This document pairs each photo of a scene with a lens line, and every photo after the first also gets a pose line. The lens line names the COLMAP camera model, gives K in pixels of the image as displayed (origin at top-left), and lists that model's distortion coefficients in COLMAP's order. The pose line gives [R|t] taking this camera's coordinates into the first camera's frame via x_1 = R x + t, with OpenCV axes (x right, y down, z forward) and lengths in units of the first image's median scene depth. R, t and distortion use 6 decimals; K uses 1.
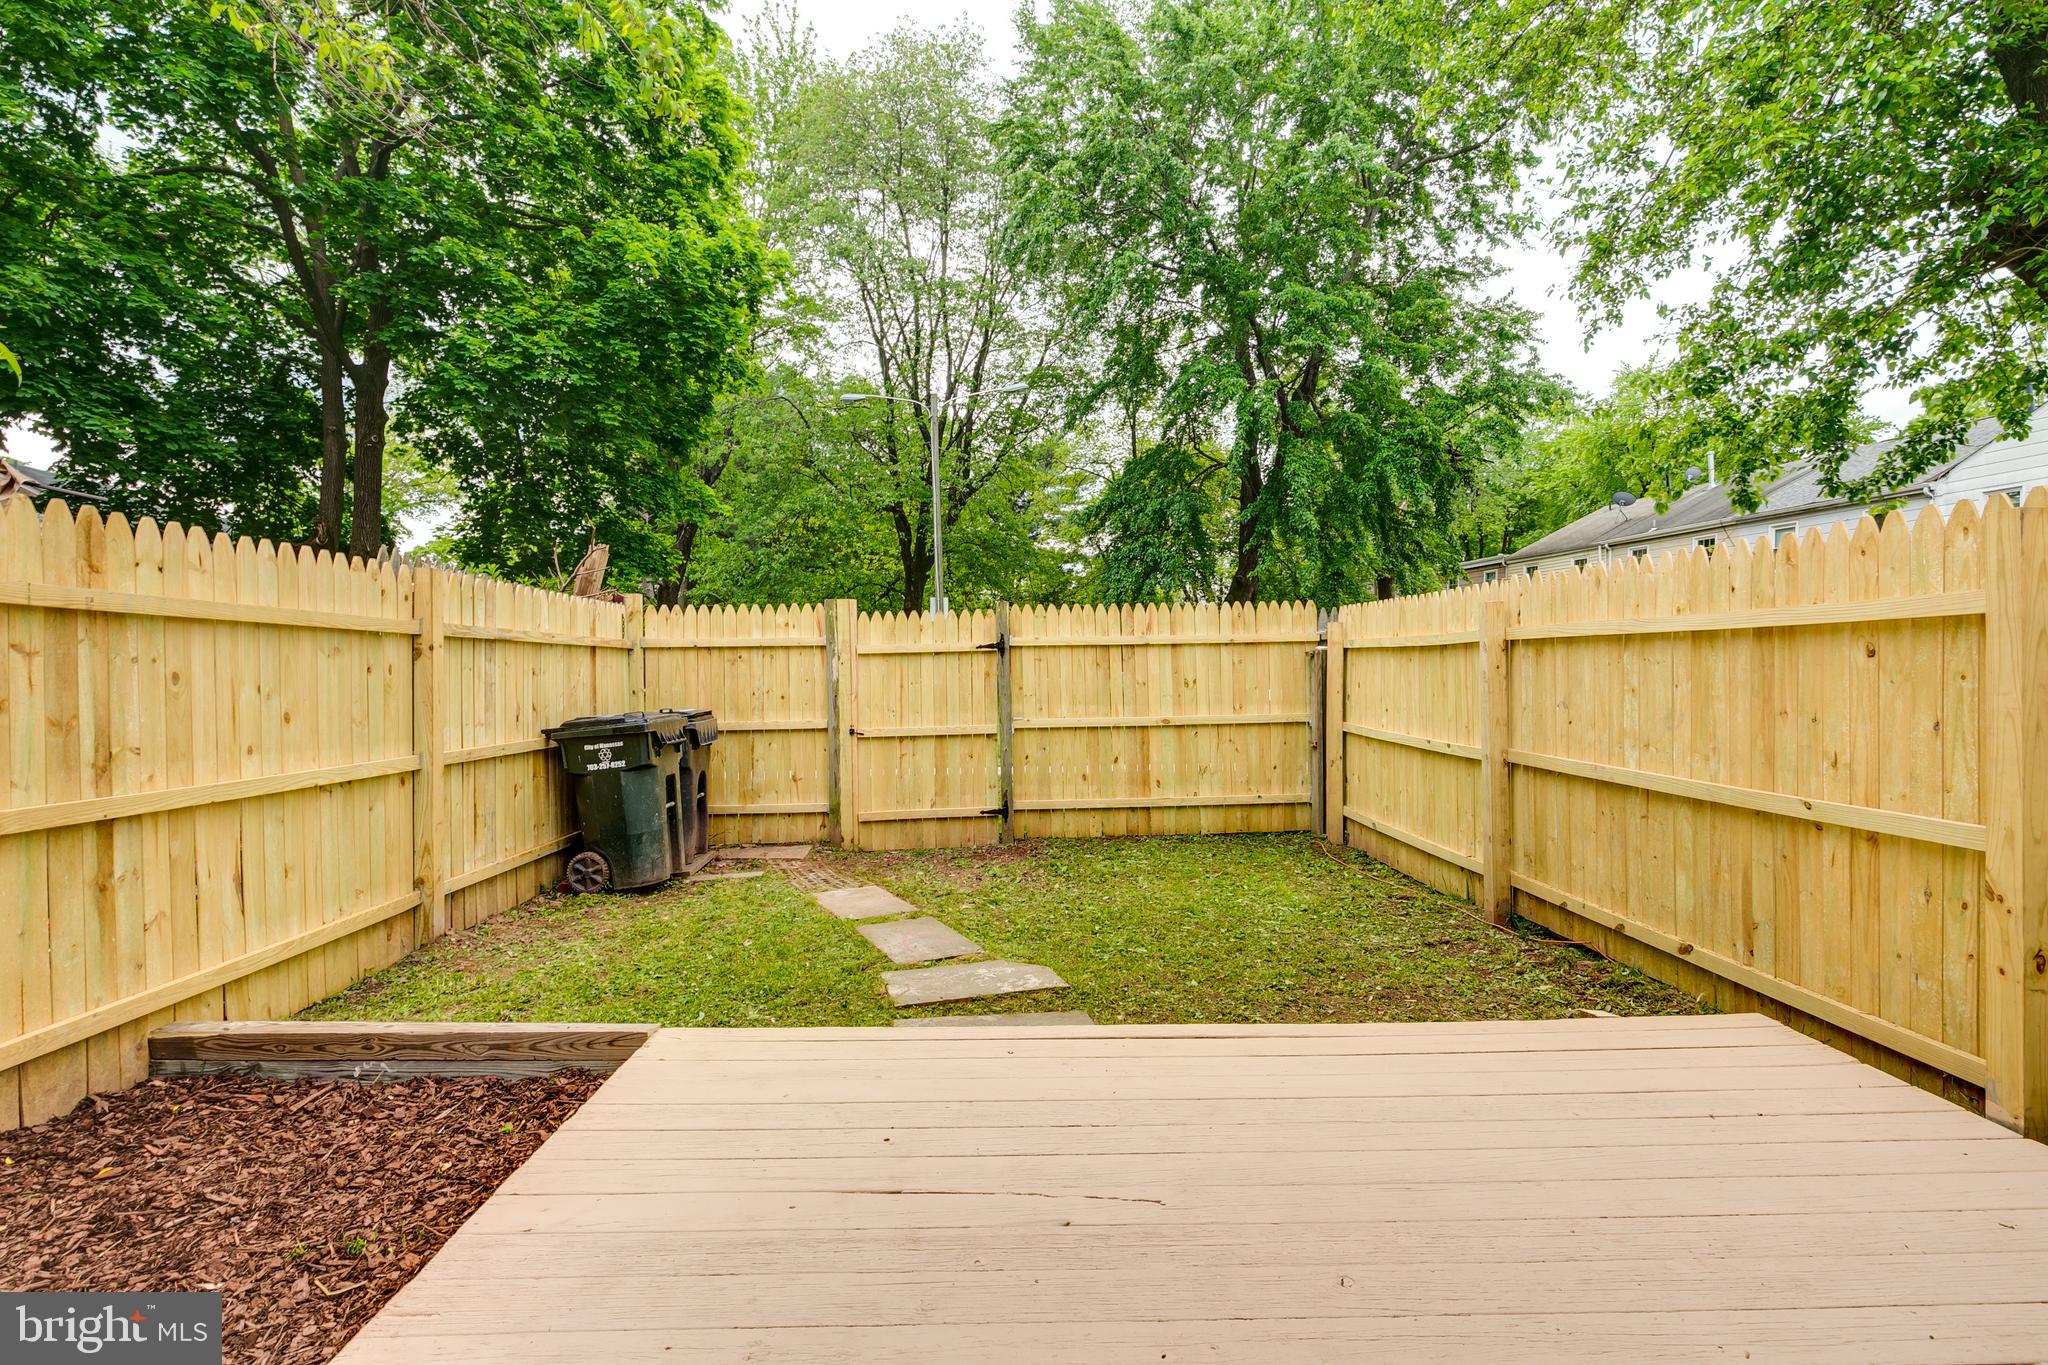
lens RADIAL K [[916.4, 0, 1031.8], [0, 916.4, 675.1], [0, 0, 1]] dist [0.007635, -0.004733]
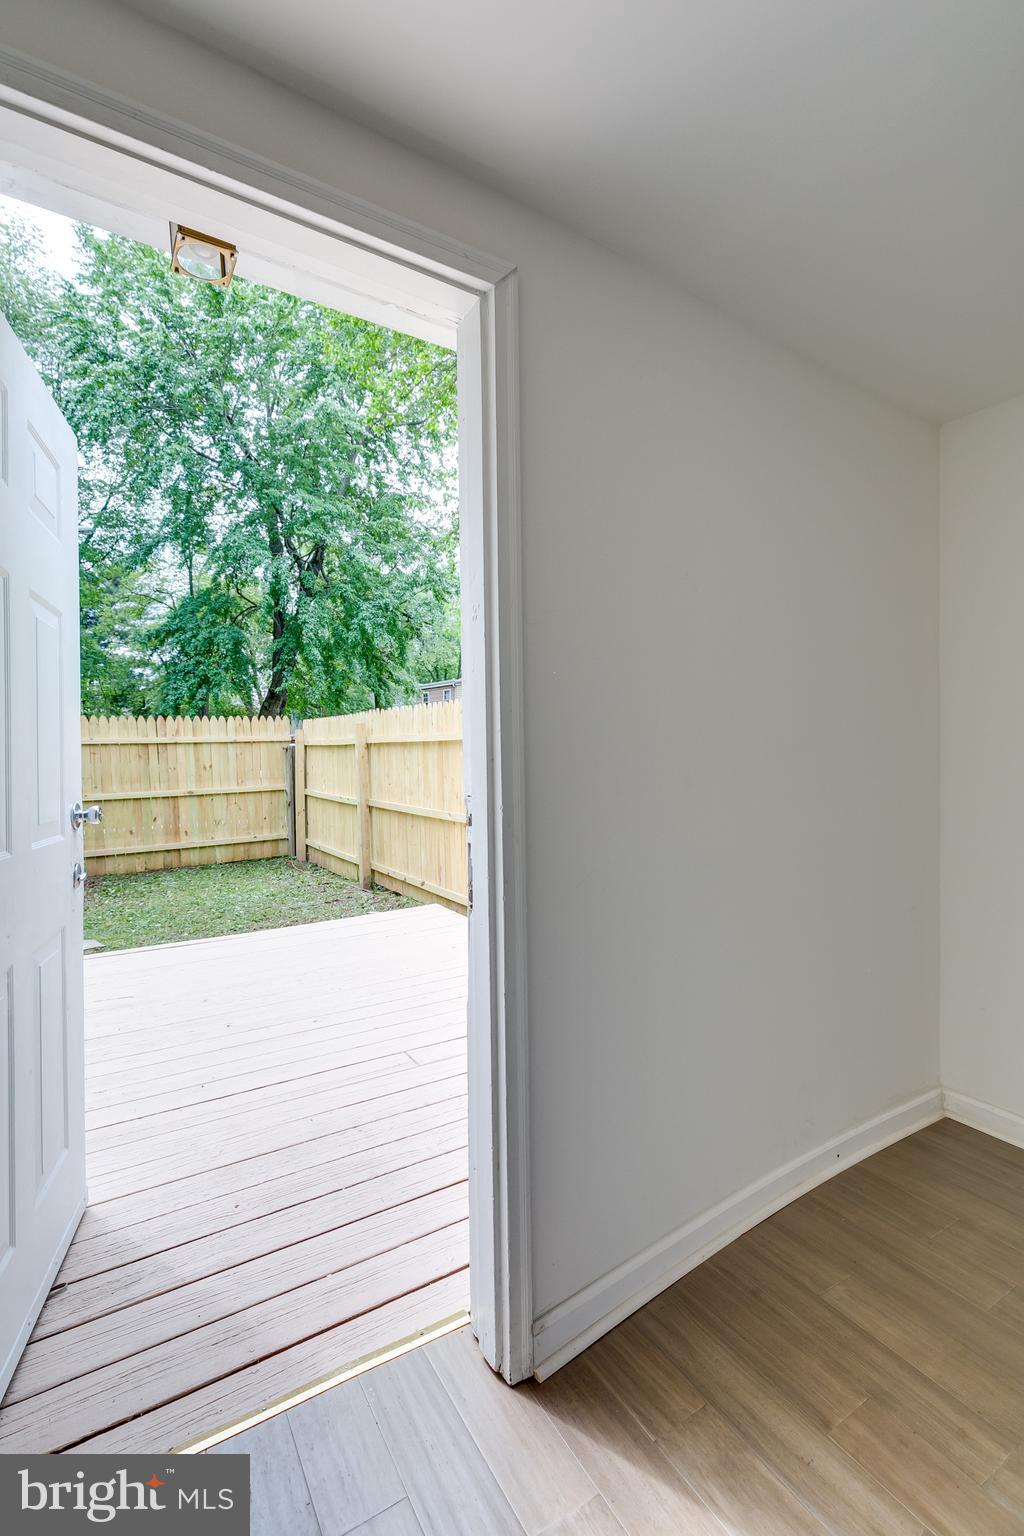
lens RADIAL K [[689.4, 0, 503.6], [0, 689.4, 766.3], [0, 0, 1]] dist [0.009697, -0.000526]
pose [[0.868251, -0.019040, 0.495760, 0.028155], [0.013244, 0.999797, 0.015203, -0.004879], [-0.495949, -0.006634, 0.868327, -0.278371]]
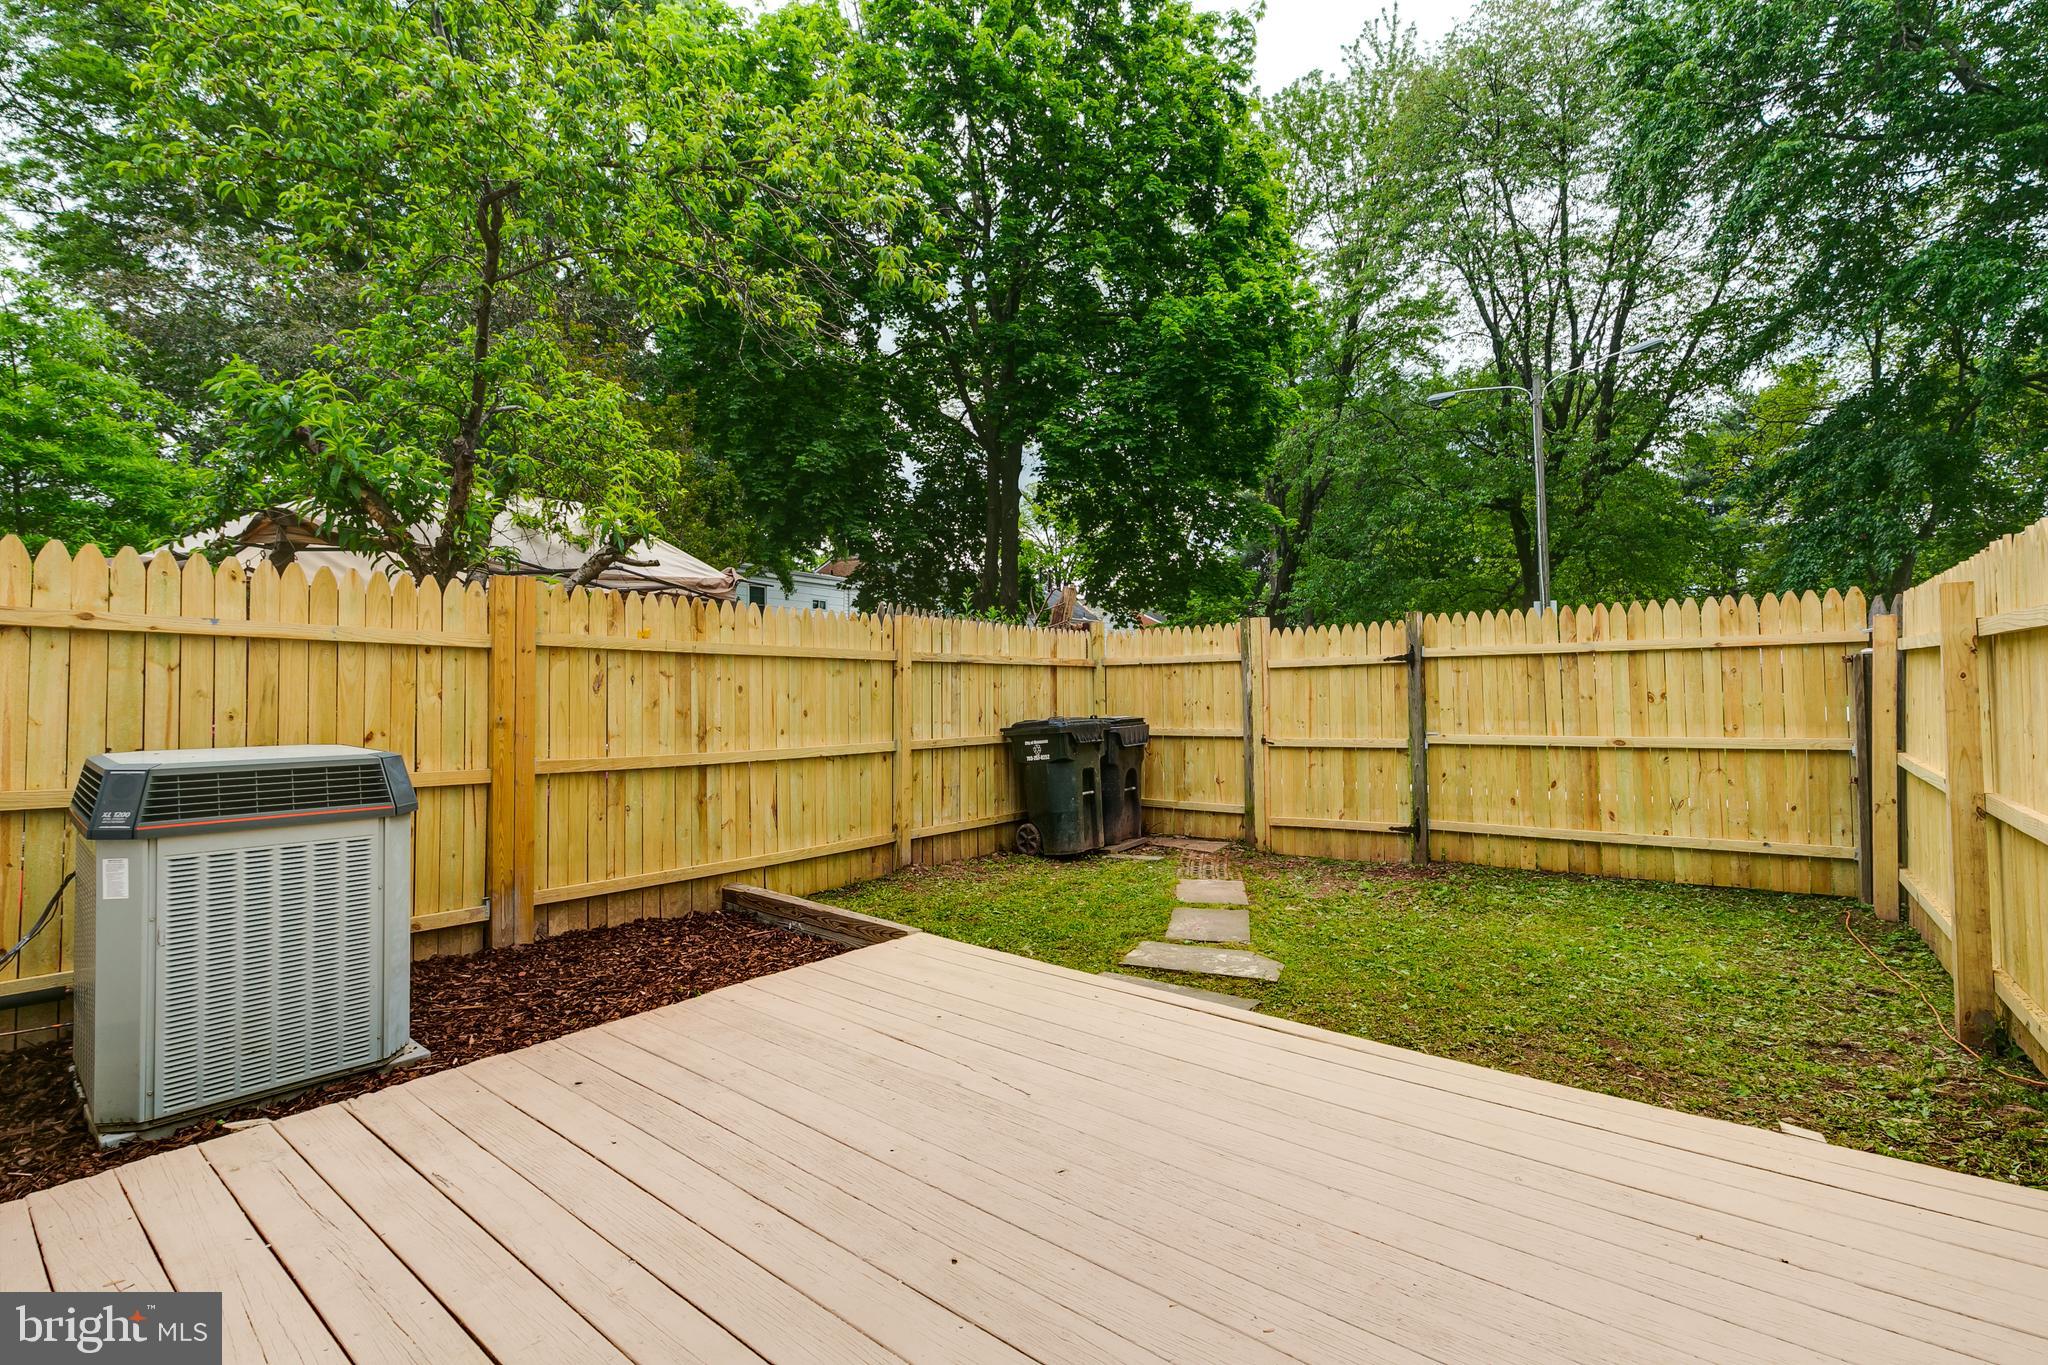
lens RADIAL K [[916.4, 0, 1031.8], [0, 916.4, 675.1], [0, 0, 1]] dist [0.007635, -0.004733]
pose [[0.764555, -0.009620, -0.644487, 0.281449], [-0.000370, 0.999882, -0.015364, 0.001469], [0.644559, 0.011985, 0.764461, 0.003438]]
